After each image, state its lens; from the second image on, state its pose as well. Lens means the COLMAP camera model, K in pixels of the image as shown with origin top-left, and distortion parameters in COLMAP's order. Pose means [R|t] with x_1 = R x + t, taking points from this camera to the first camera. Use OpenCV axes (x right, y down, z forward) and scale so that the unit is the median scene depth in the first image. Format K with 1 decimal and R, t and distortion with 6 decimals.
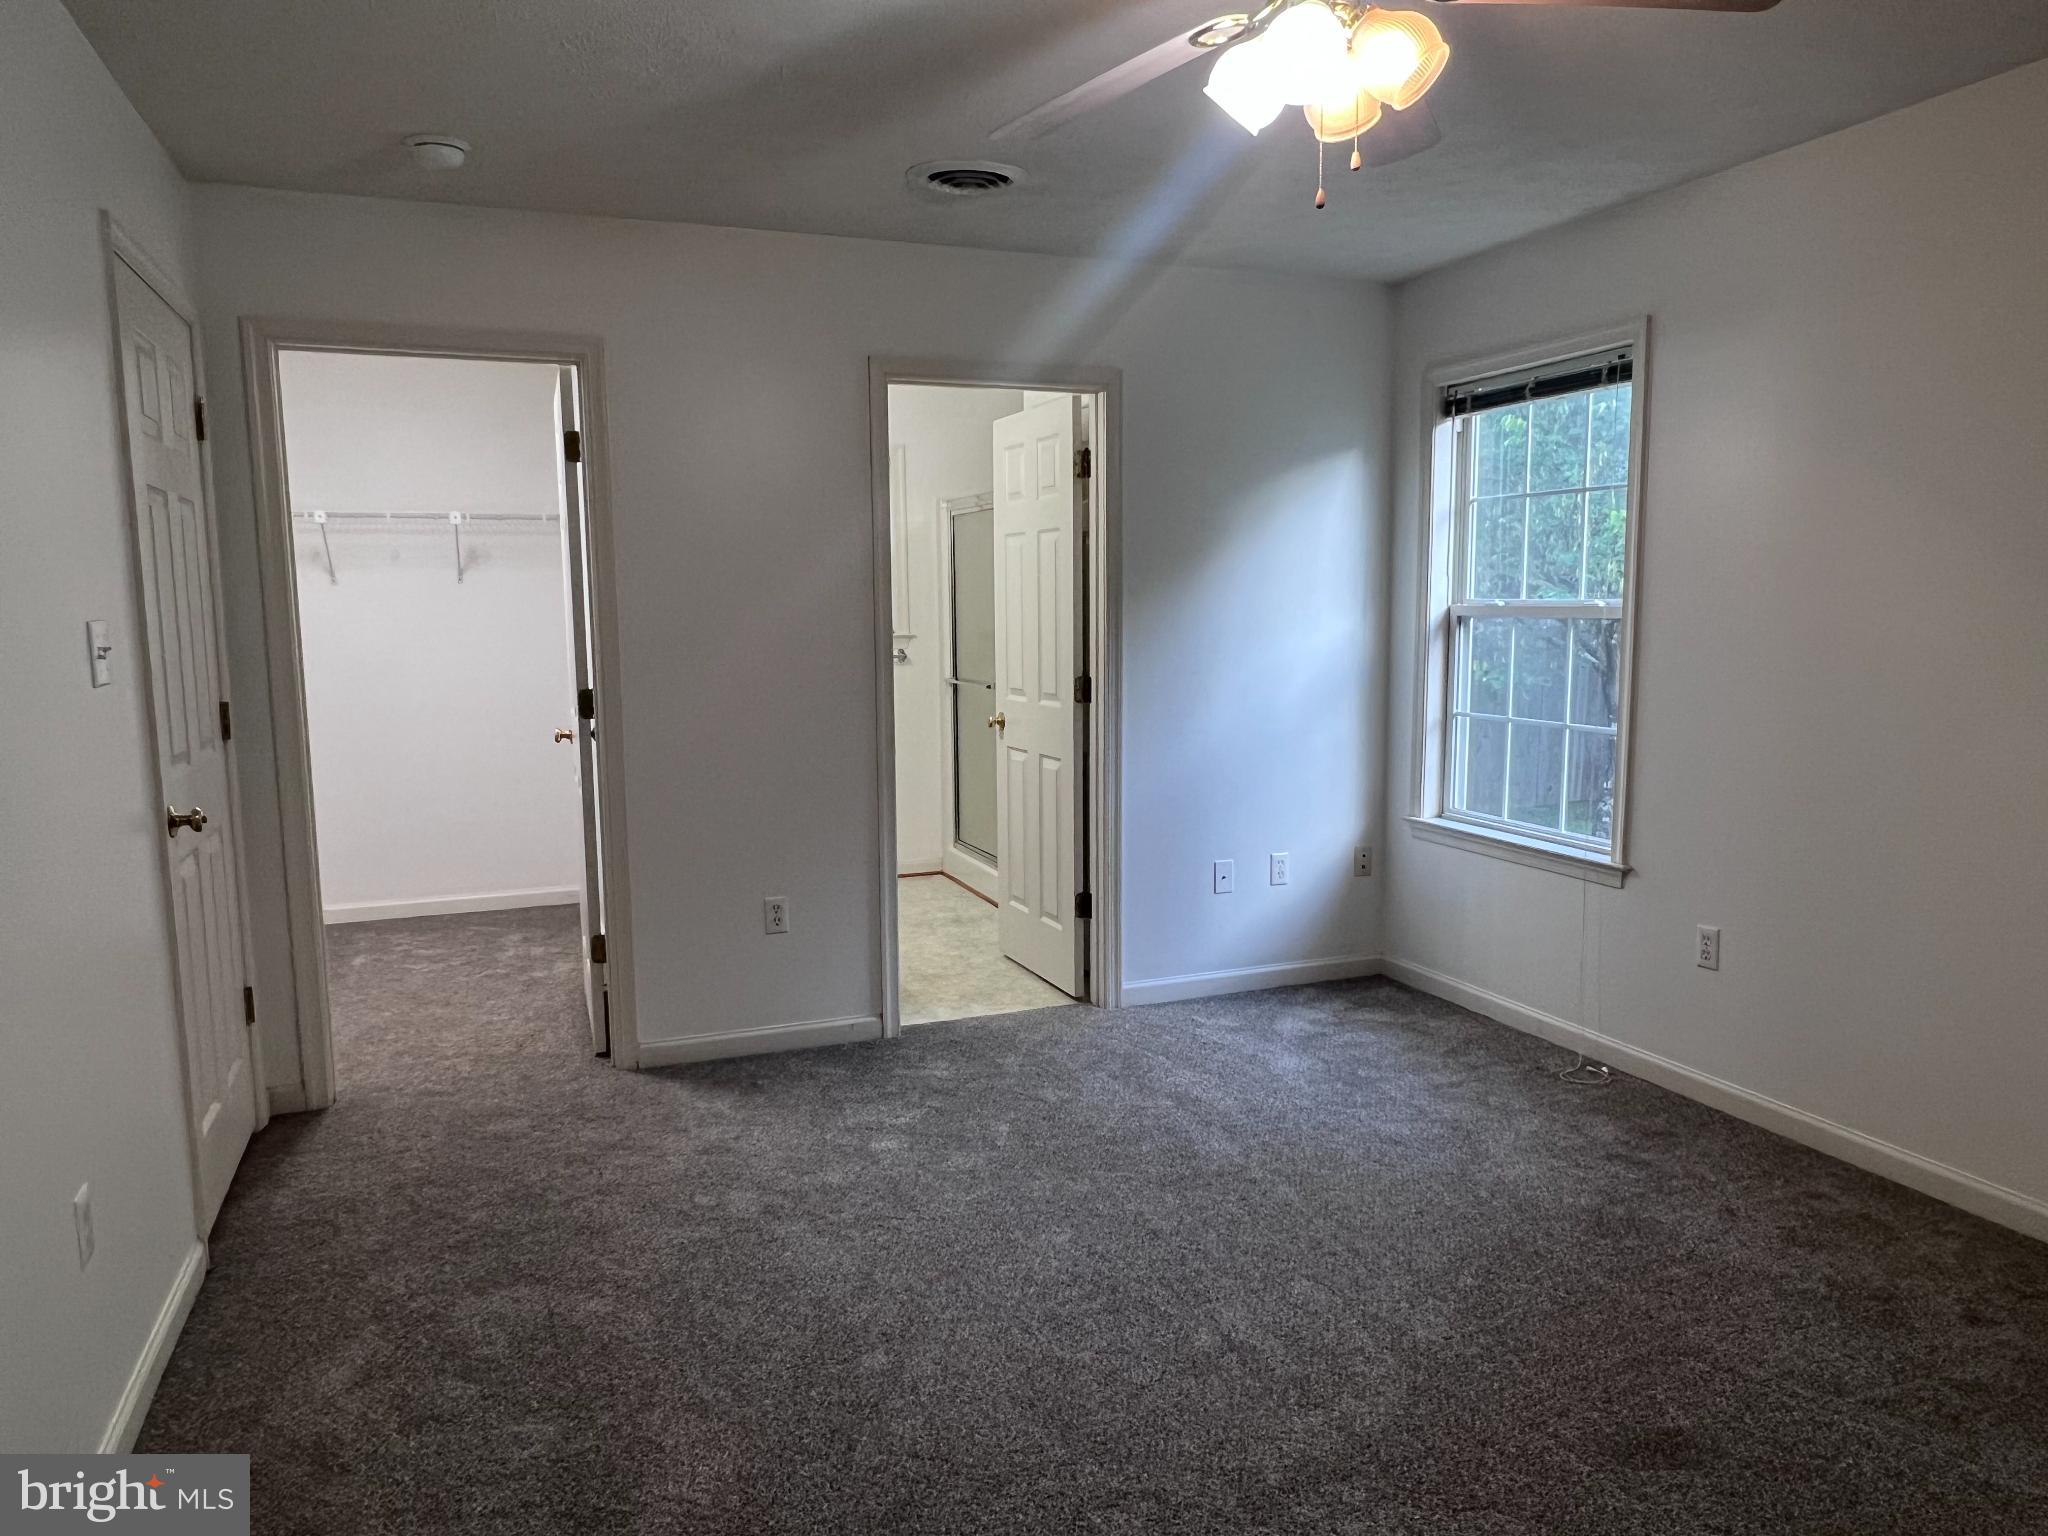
lens RADIAL K [[1380.2, 0, 1021.0], [0, 1380.2, 769.0], [0, 0, 1]] dist [-0.001748, -0.002976]
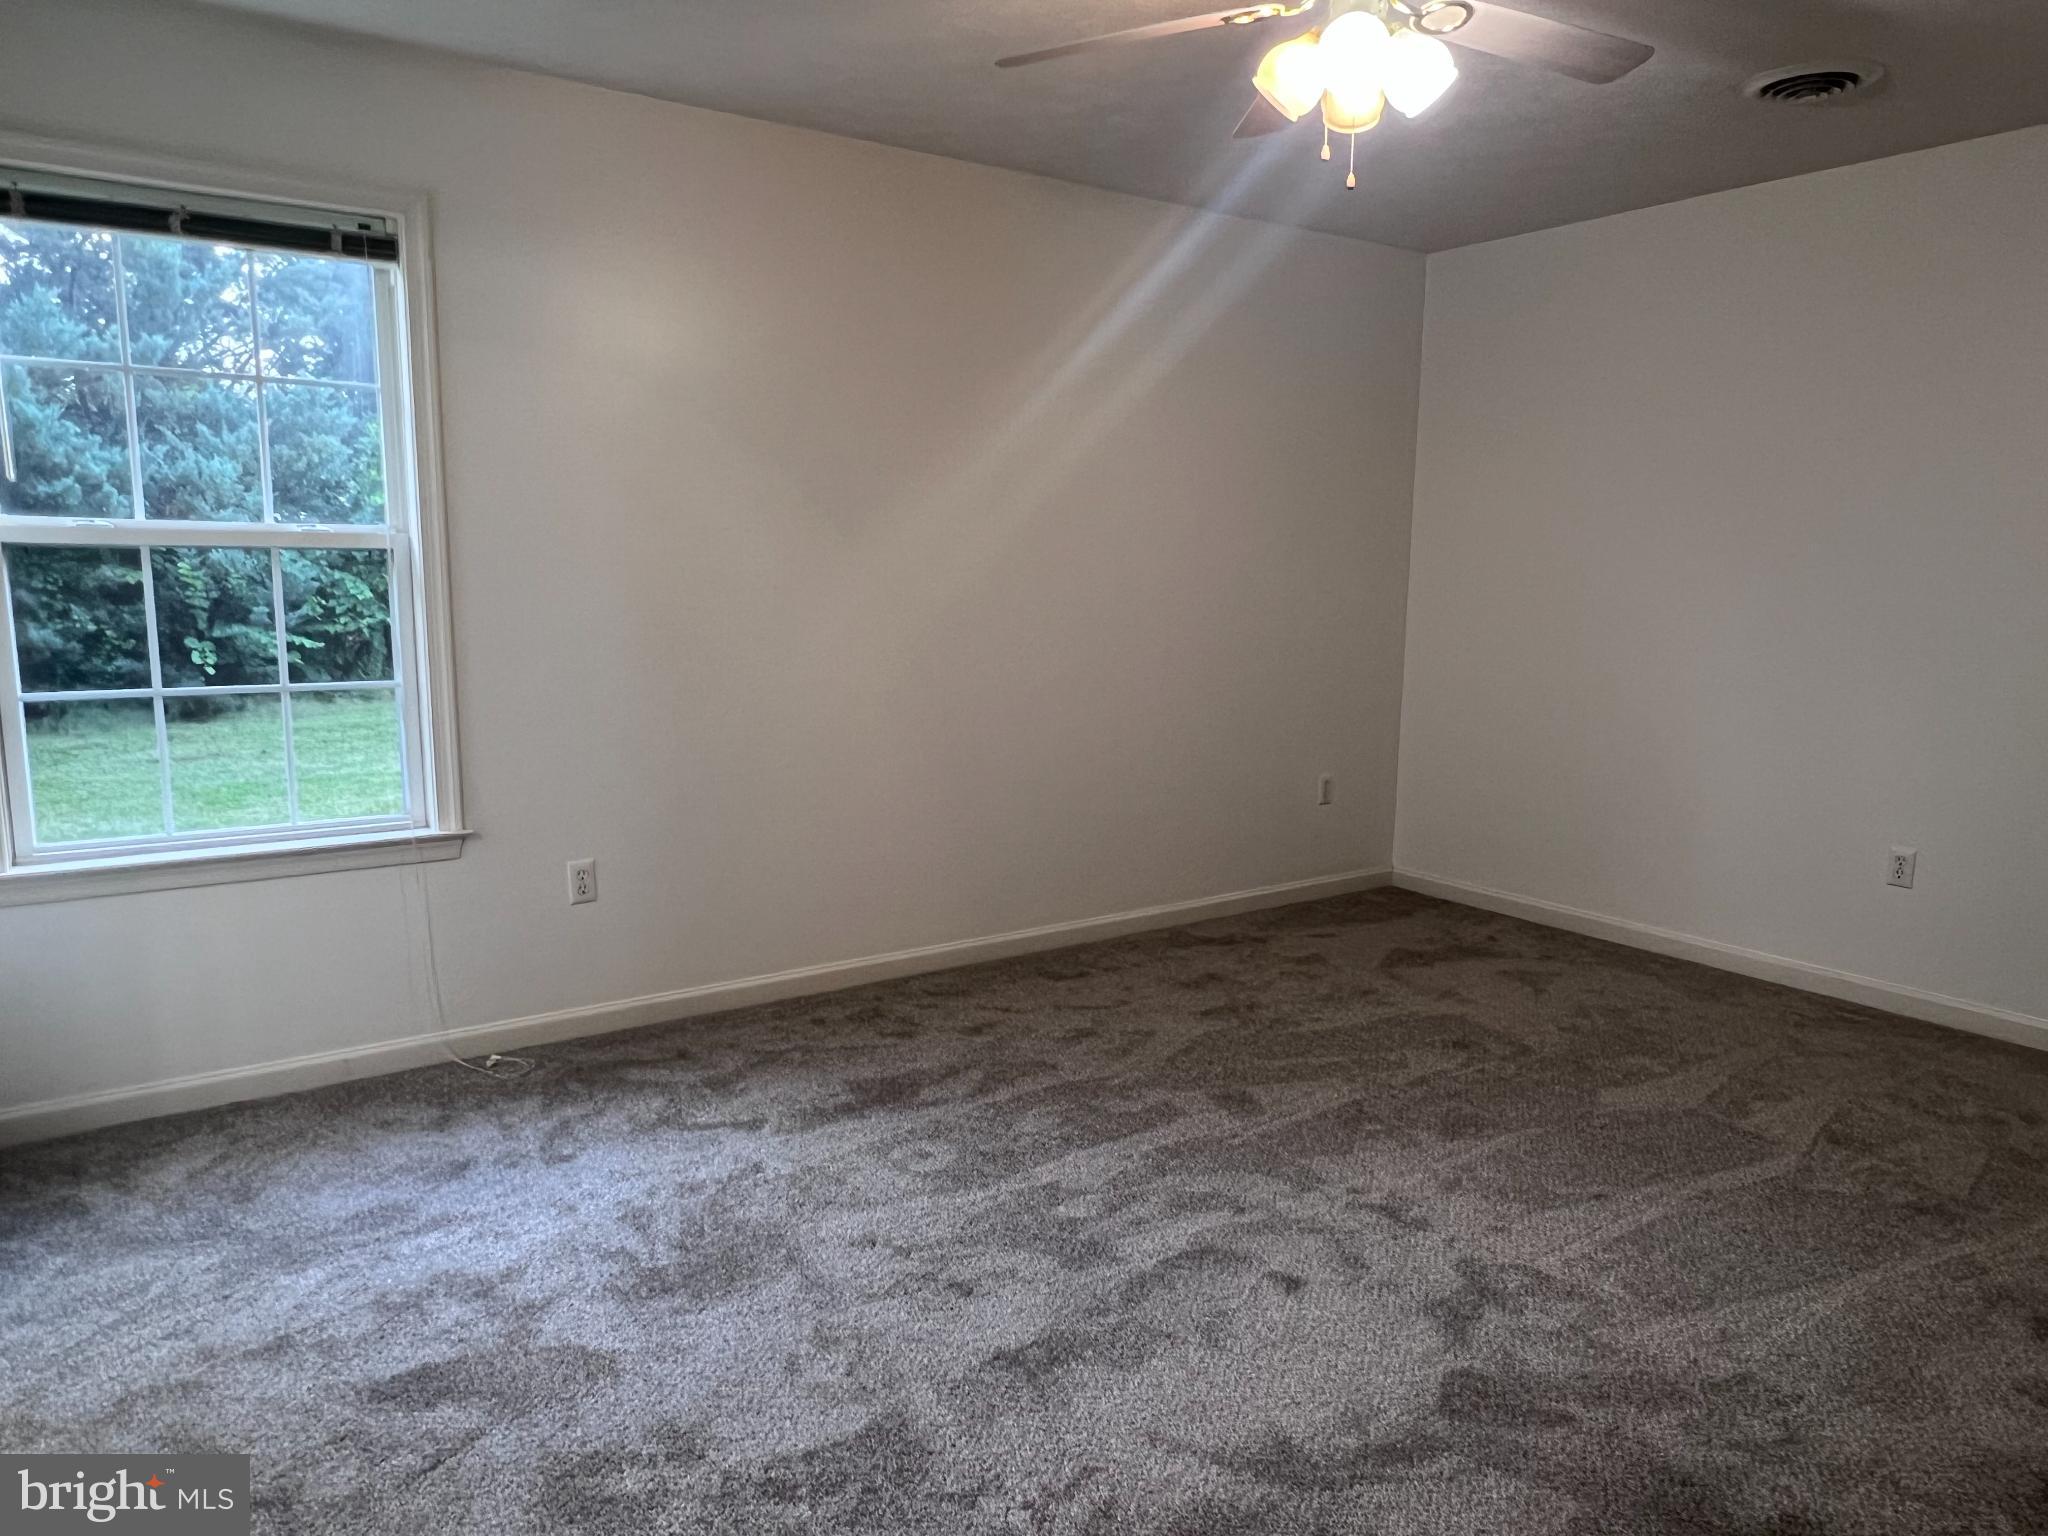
lens RADIAL K [[1380.2, 0, 1019.8], [0, 1380.2, 771.7], [0, 0, 1]] dist [-0.001748, -0.002976]
pose [[-0.207508, -0.155252, 0.965835, -0.450407], [0.106731, 0.977838, 0.180113, -0.081768], [-0.972393, 0.140459, -0.186339, 0.761658]]
